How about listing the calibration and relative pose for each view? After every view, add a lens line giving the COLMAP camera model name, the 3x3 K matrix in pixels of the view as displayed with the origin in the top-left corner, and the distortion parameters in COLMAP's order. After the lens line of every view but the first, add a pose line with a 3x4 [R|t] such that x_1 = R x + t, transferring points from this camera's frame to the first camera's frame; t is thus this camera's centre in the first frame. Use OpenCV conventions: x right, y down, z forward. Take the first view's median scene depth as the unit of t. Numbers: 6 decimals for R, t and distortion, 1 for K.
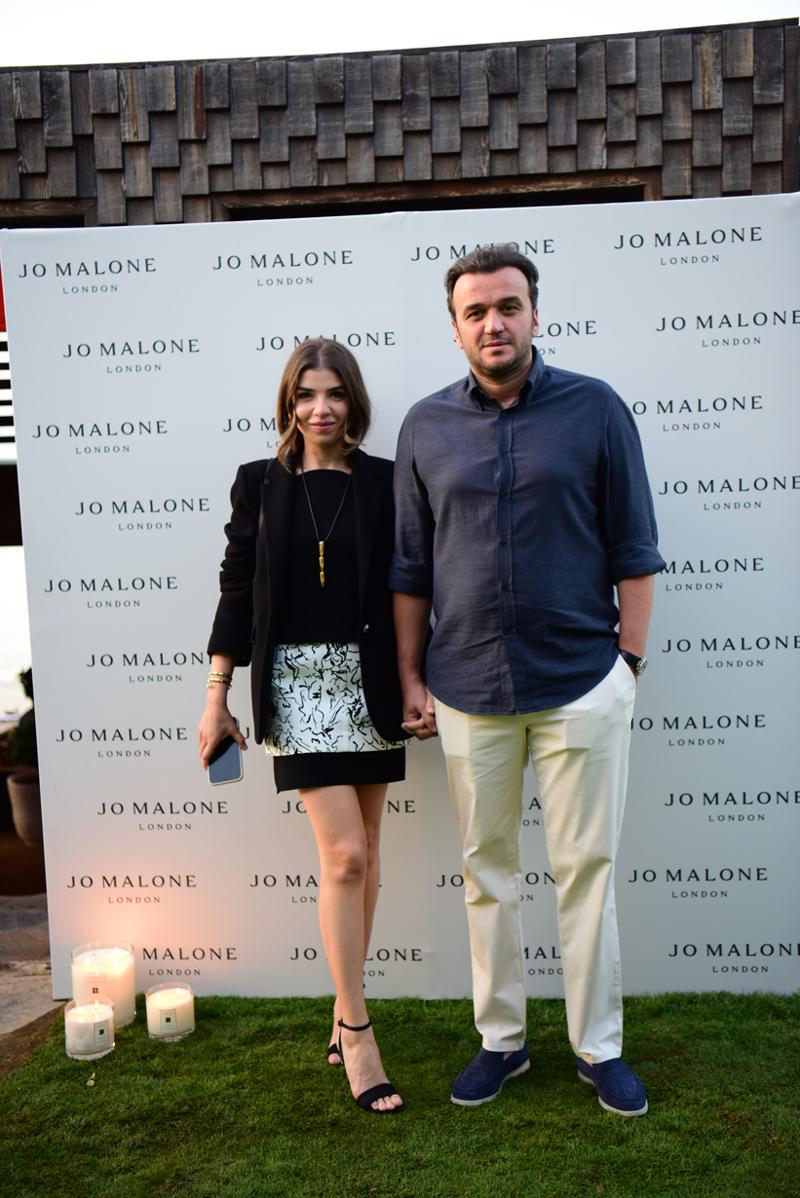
lens RADIAL K [[1506.1, 0, 403.9], [0, 1506.1, 598.7], [0, 0, 1]] dist [0.185576, 0.000000]
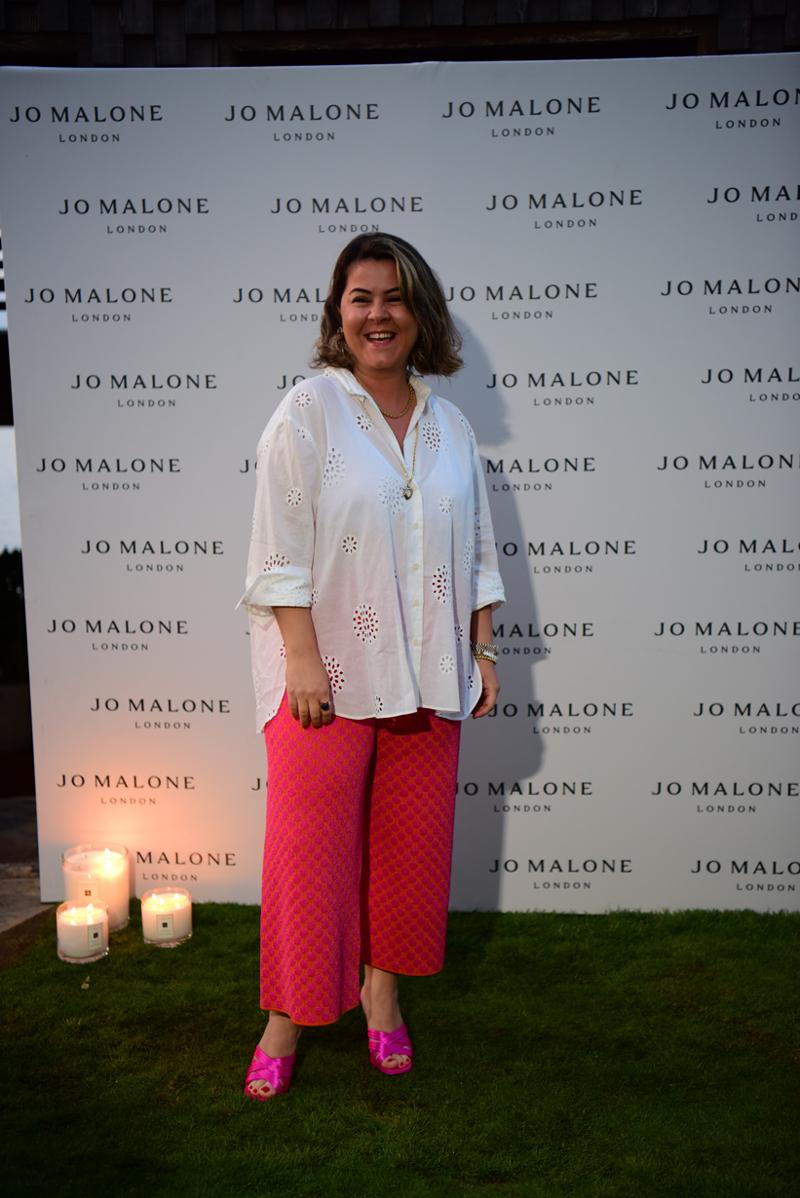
lens RADIAL K [[1648.6, 0, 405.7], [0, 1648.6, 599.5], [0, 0, 1]] dist [0.242975, 0.000000]
pose [[0.999598, 0.025344, 0.012696, -0.020374], [-0.026063, 0.997851, 0.060119, 0.006044], [-0.011145, -0.060426, 0.998110, -0.023565]]
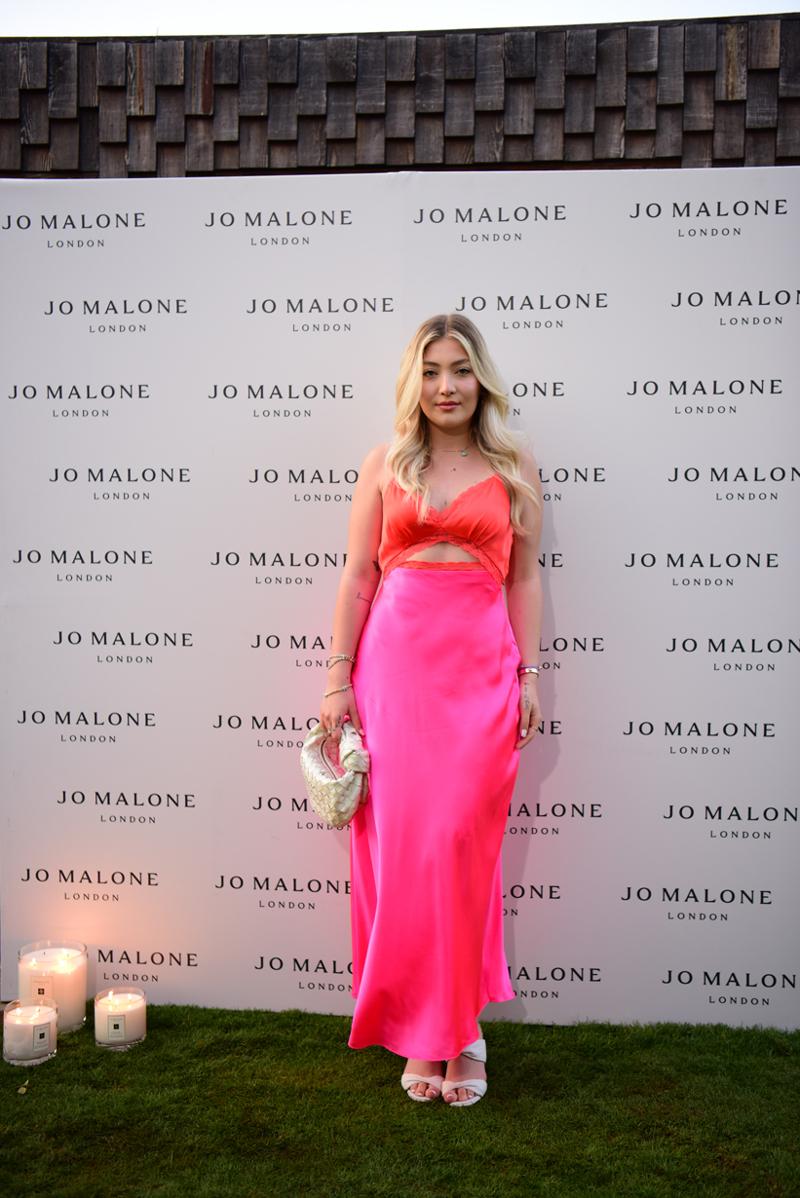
lens RADIAL K [[1384.4, 0, 405.6], [0, 1384.4, 600.8], [0, 0, 1]] dist [0.137732, 0.000000]
pose [[0.998993, 0.041953, -0.015892, 0.020640], [-0.042741, 0.997681, -0.052963, 0.051276], [0.013633, 0.053589, 0.998470, 0.128748]]
